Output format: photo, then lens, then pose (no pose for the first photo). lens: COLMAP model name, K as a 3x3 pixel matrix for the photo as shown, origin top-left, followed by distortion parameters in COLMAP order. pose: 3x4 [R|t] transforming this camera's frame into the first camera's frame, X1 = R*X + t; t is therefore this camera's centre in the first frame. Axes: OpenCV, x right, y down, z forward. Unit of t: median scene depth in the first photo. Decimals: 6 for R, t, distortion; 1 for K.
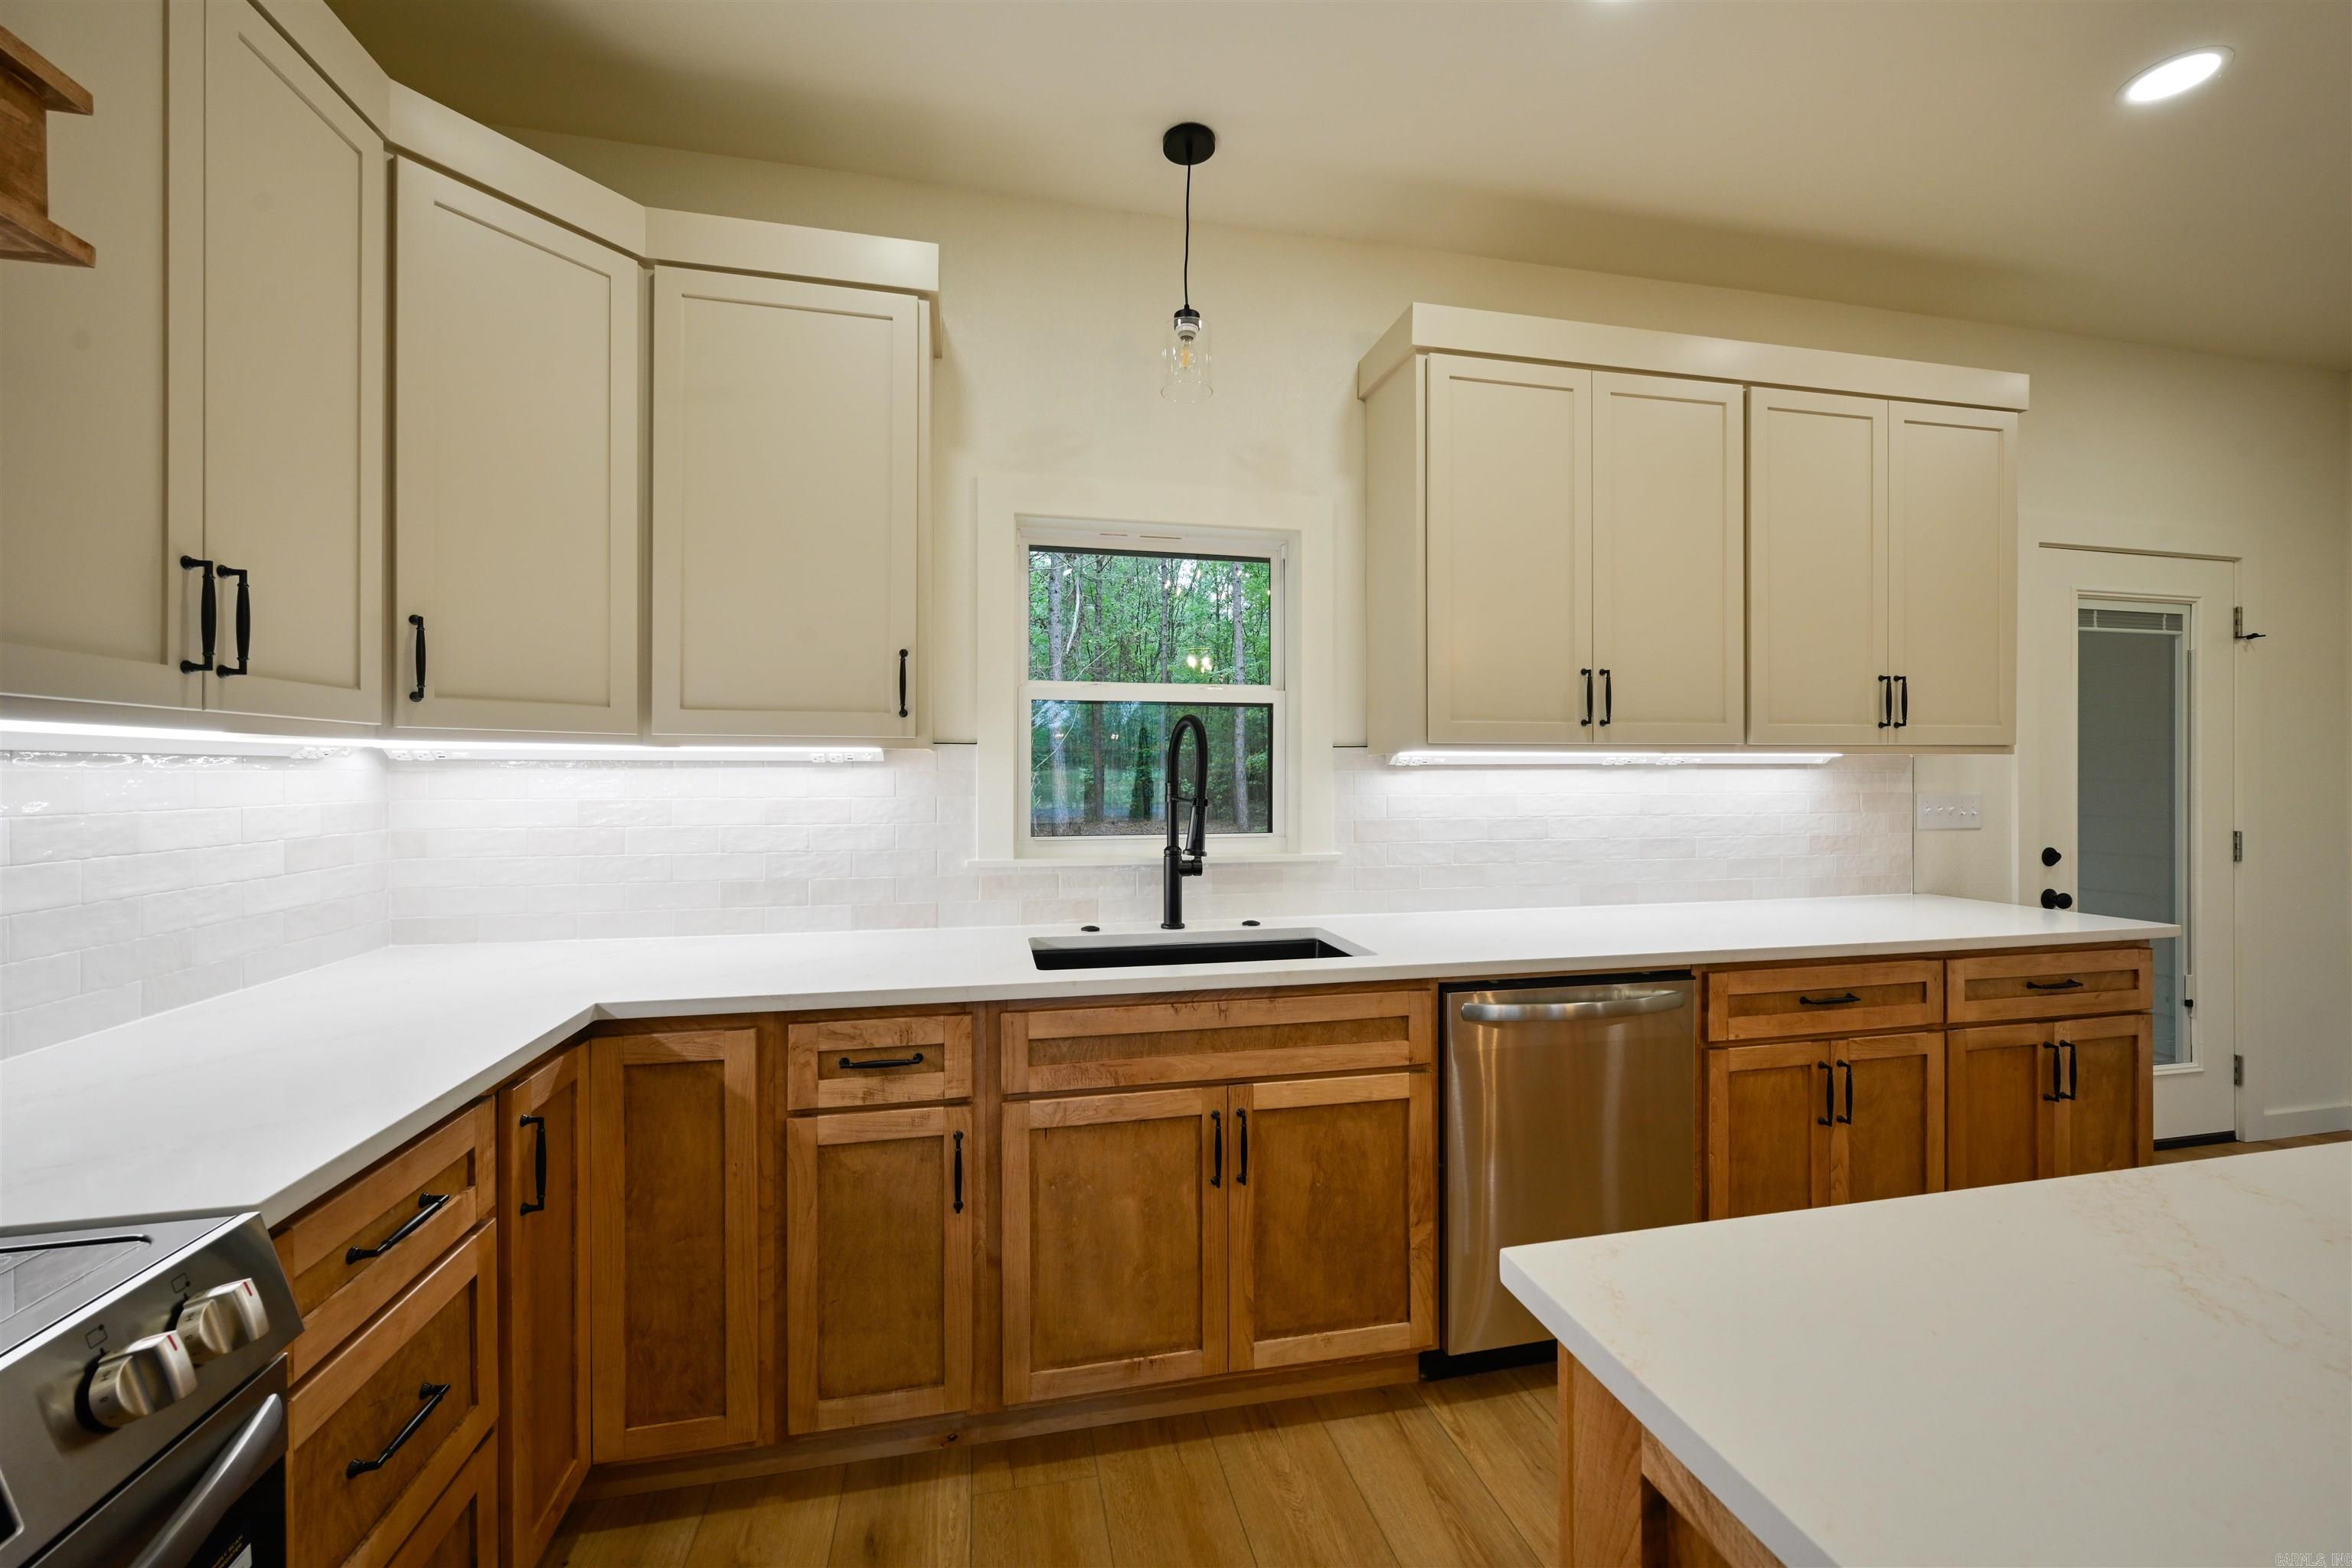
lens RADIAL K [[956.7, 0, 1191.5], [0, 956.7, 778.5], [0, 0, 1]] dist [0.000580, 0.000314]
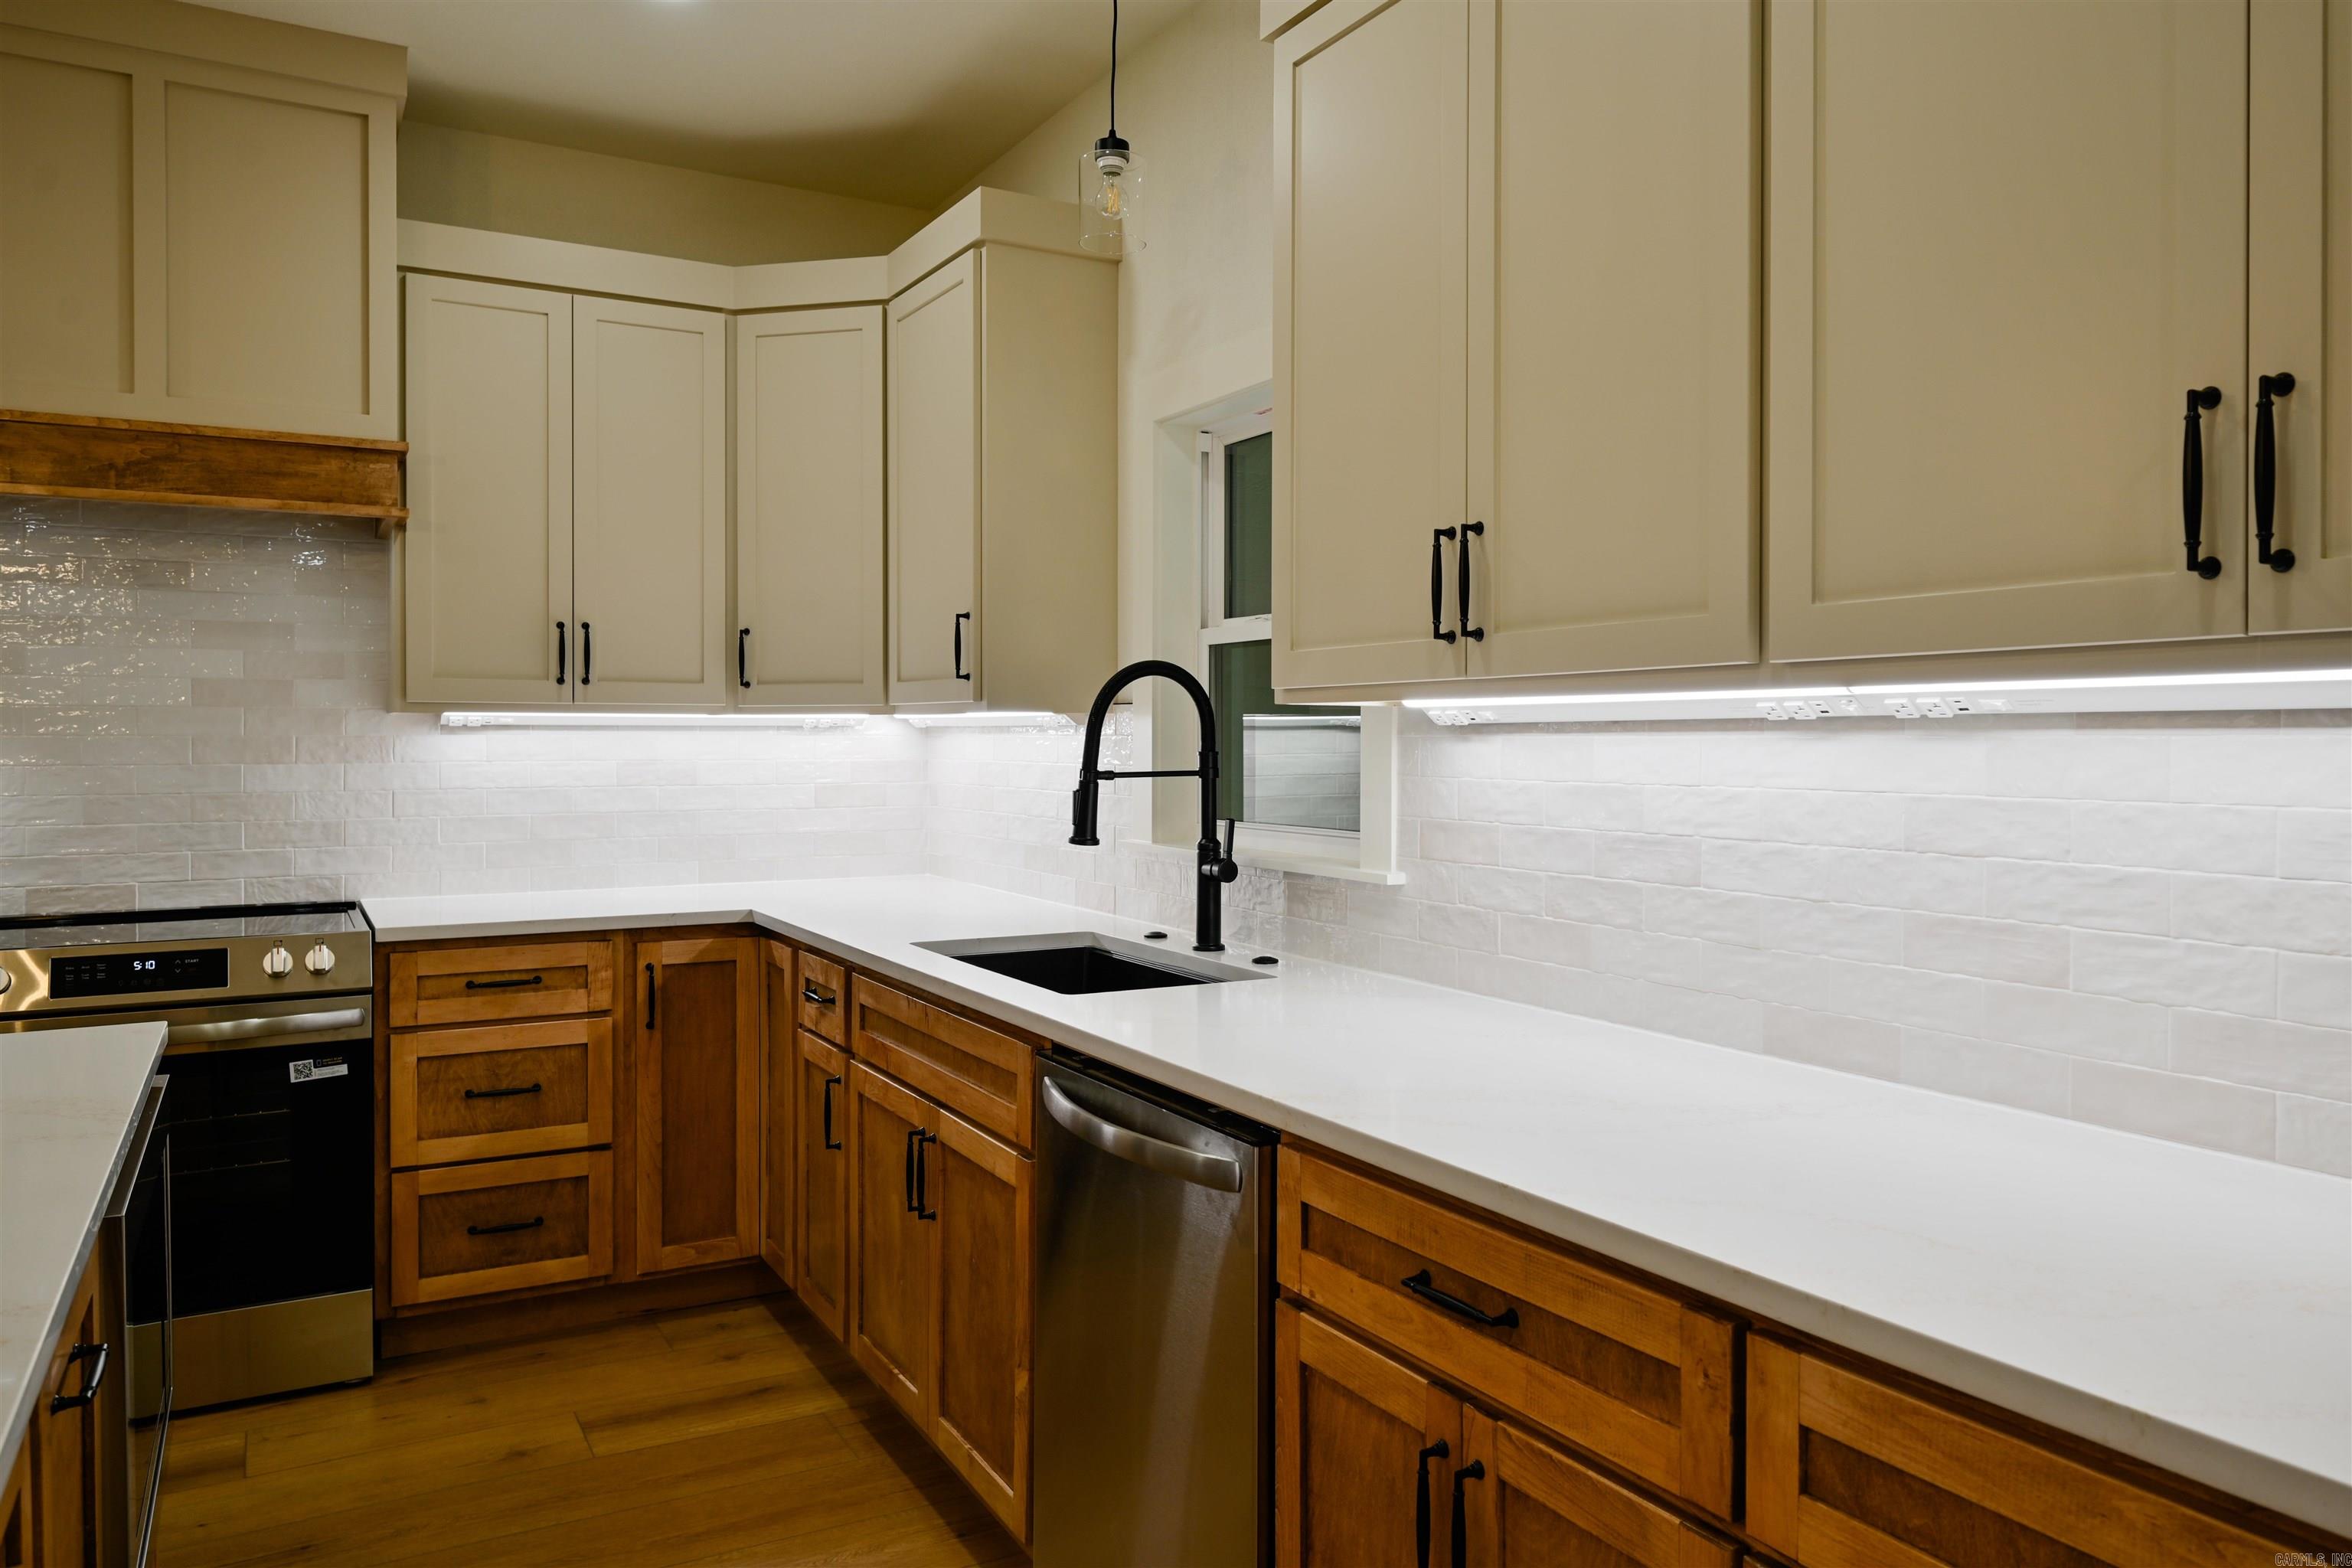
lens RADIAL K [[1644.8, 0, 1182.9], [0, 1644.8, 770.9], [0, 0, 1]] dist [-0.021671, 0.002407]
pose [[0.278296, 0.018546, -0.960316, 1.251092], [-0.010499, 0.999813, 0.016267, -0.001322], [0.960438, 0.005555, 0.278438, 0.672245]]
